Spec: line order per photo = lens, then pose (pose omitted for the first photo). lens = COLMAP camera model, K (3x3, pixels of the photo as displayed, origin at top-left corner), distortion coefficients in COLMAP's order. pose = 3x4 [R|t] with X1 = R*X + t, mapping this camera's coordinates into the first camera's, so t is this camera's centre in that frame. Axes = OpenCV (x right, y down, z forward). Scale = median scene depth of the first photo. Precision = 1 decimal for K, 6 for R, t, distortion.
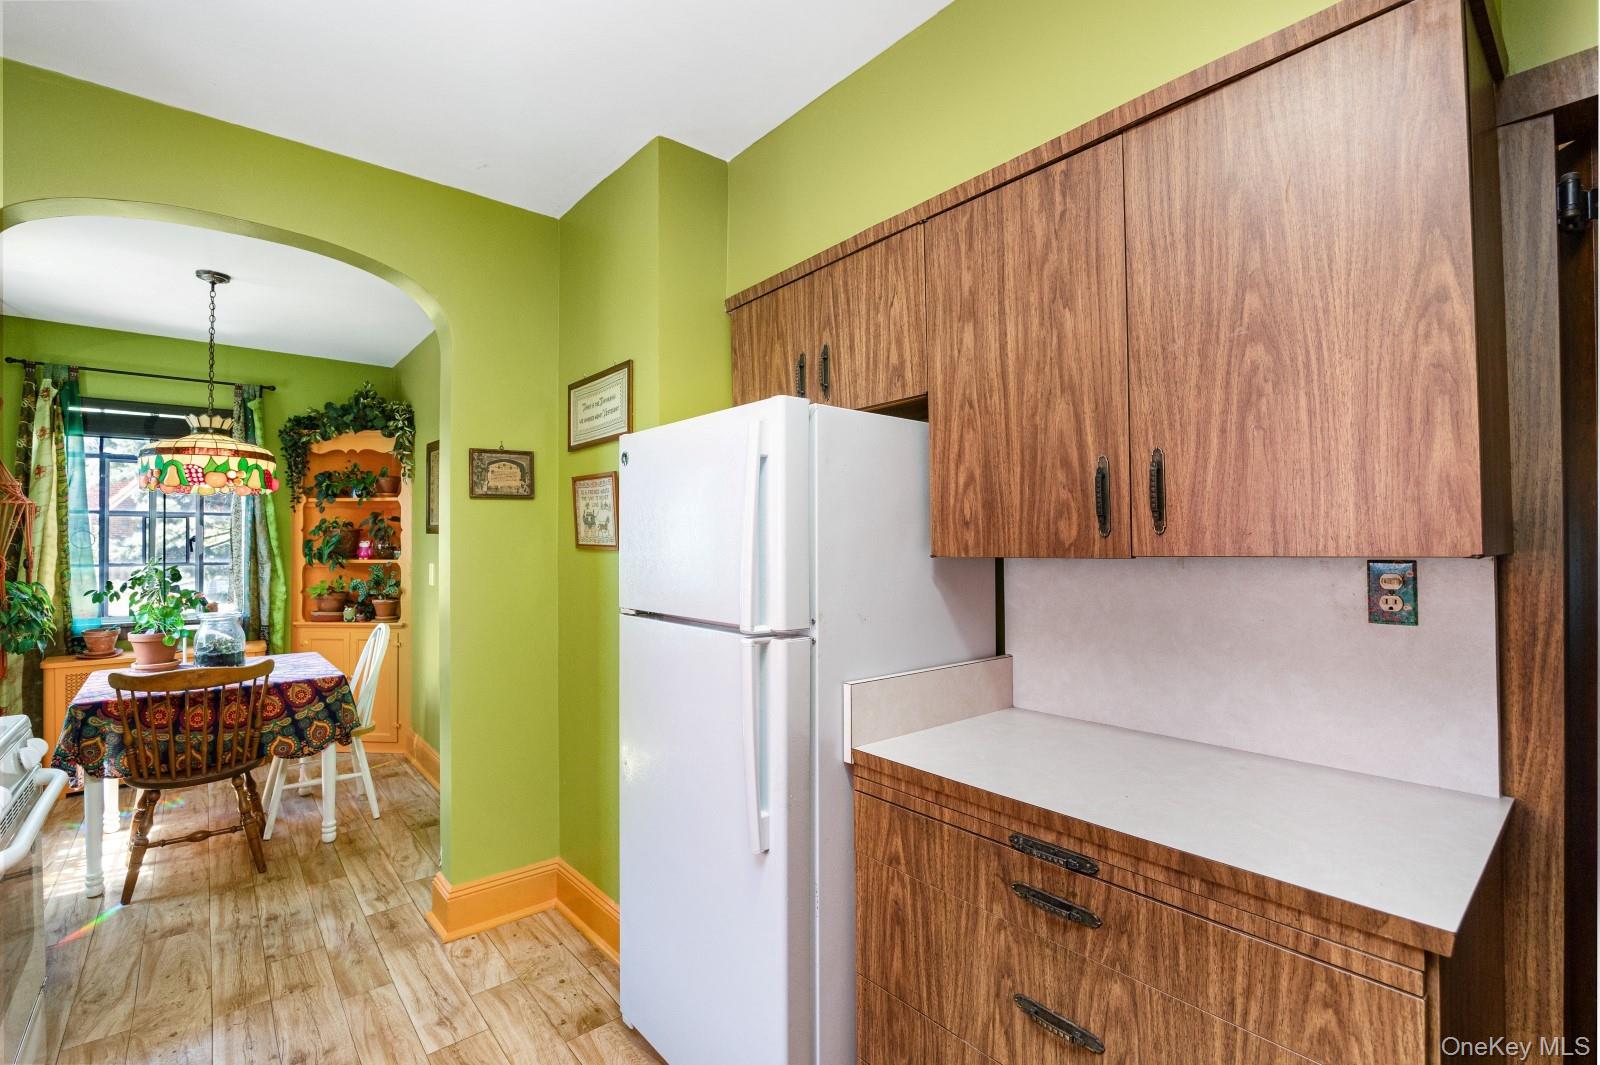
lens RADIAL K [[714.8, 0, 800.8], [0, 714.8, 532.2], [0, 0, 1]] dist [-0.014859, 0.000106]
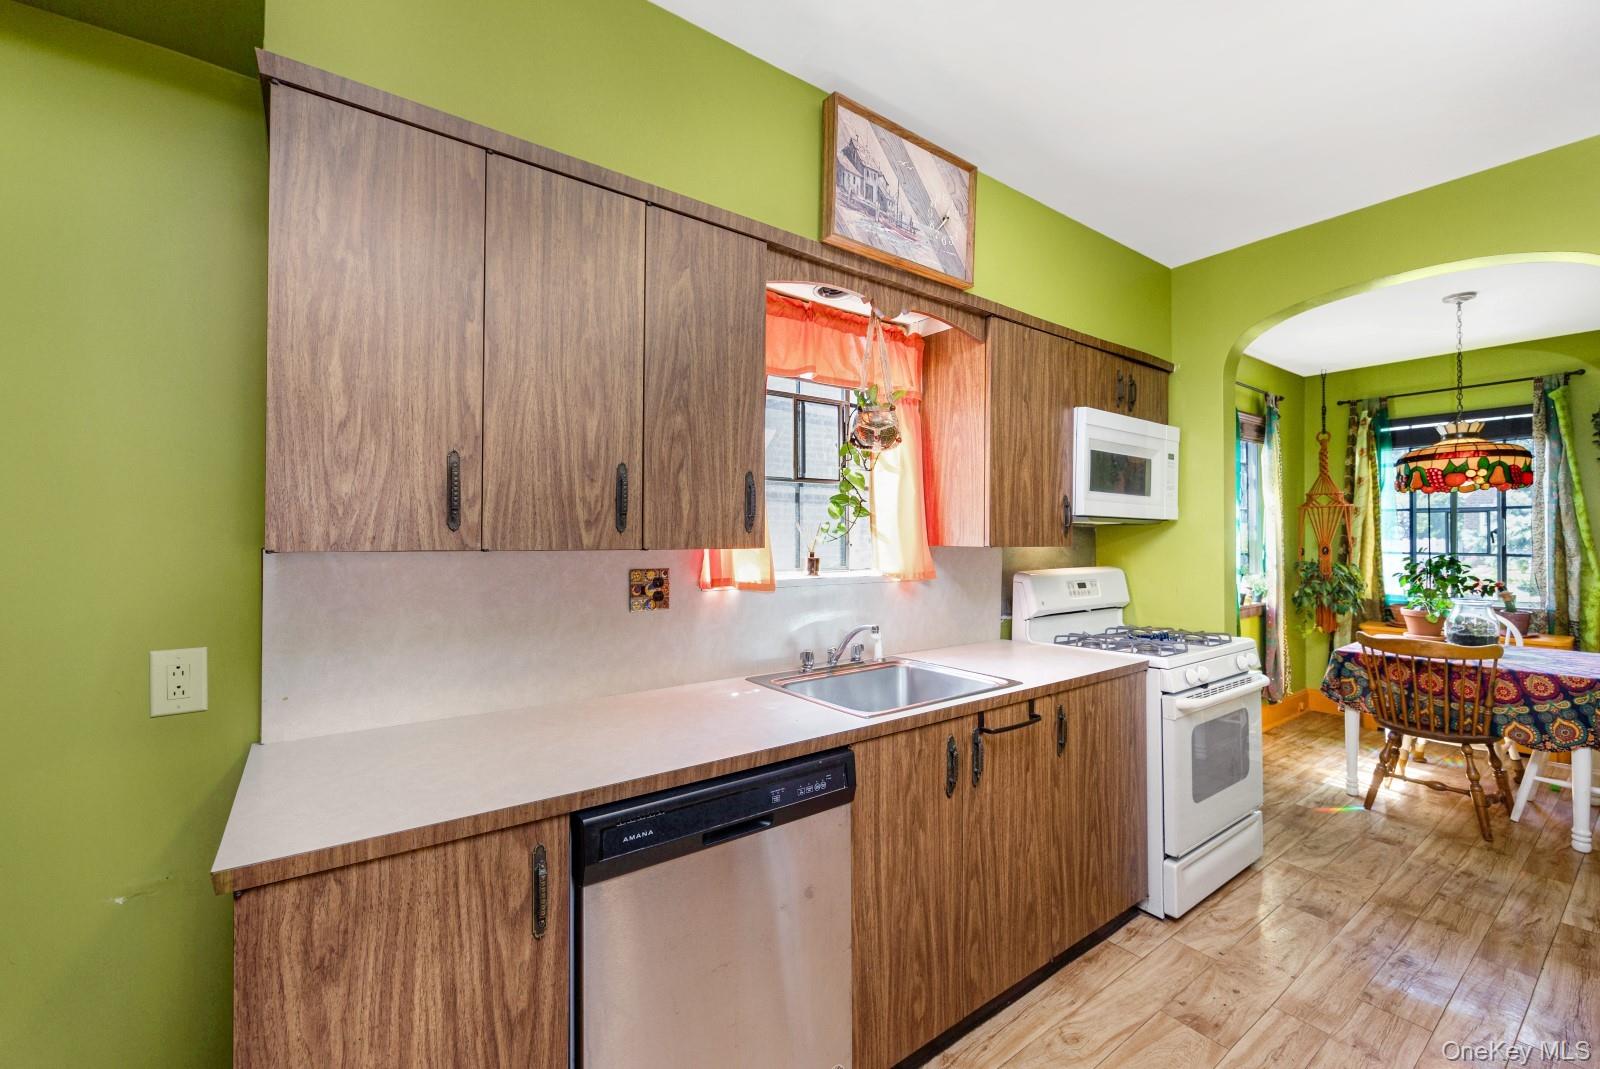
lens RADIAL K [[659.7, 0, 806.8], [0, 659.7, 532.1], [0, 0, 1]] dist [-0.000286, -0.000148]
pose [[-0.065827, -0.000758, -0.997831, 0.282660], [0.012990, 0.999914, -0.001617, -0.001487], [0.997746, -0.013068, -0.065812, 0.031186]]
